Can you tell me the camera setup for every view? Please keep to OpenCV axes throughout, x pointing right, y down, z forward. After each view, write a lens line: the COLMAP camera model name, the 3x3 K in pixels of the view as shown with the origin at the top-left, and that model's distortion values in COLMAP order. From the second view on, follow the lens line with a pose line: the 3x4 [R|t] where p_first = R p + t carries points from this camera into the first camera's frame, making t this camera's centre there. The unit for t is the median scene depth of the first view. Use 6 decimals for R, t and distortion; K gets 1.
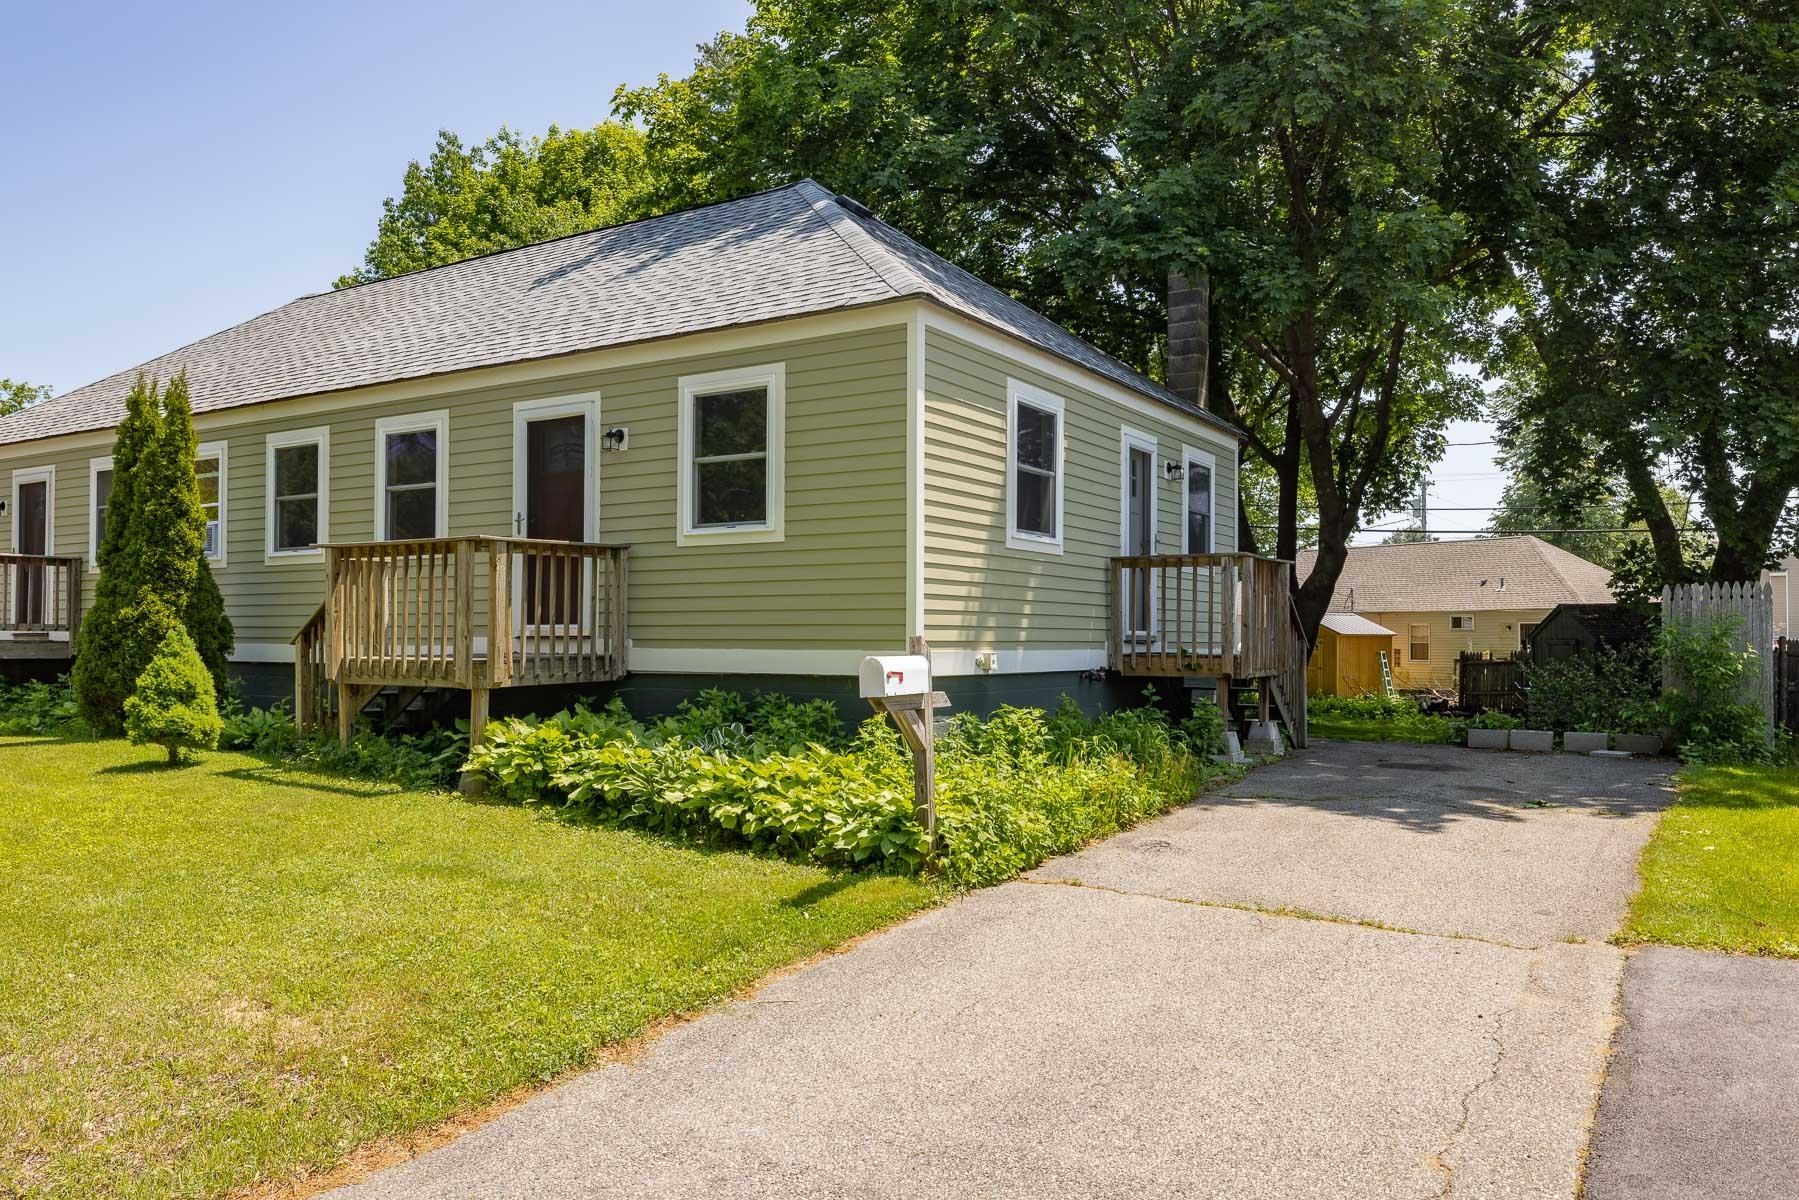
lens RADIAL K [[1289.9, 0, 902.5], [0, 1289.9, 603.4], [0, 0, 1]] dist [-0.003618, 0.001539]
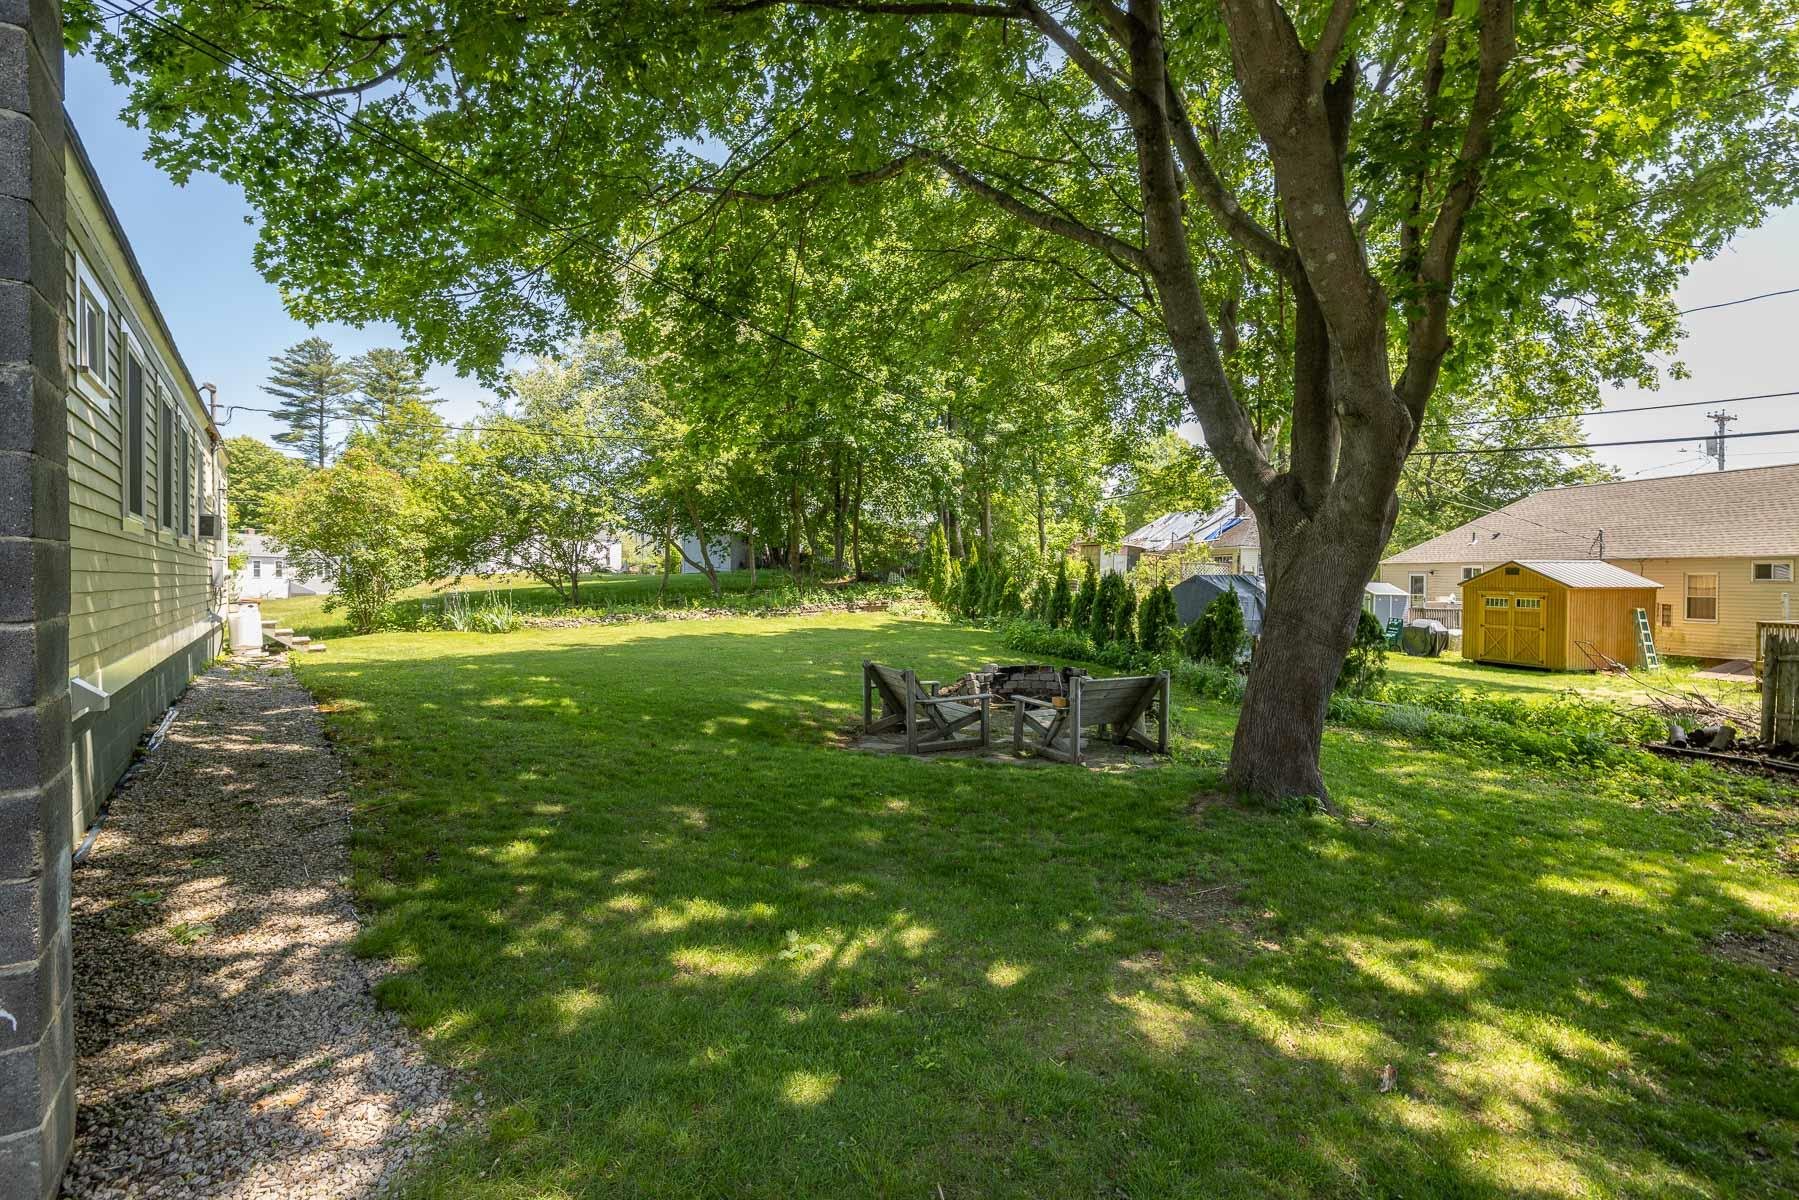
lens RADIAL K [[864.3, 0, 923.2], [0, 864.3, 573.2], [0, 0, 1]] dist [0.004658, 0.000401]
pose [[0.931603, -0.007136, -0.363408, 0.154408], [0.014247, 0.999756, 0.016889, 0.000706], [0.363198, -0.020911, 0.931477, 0.343351]]
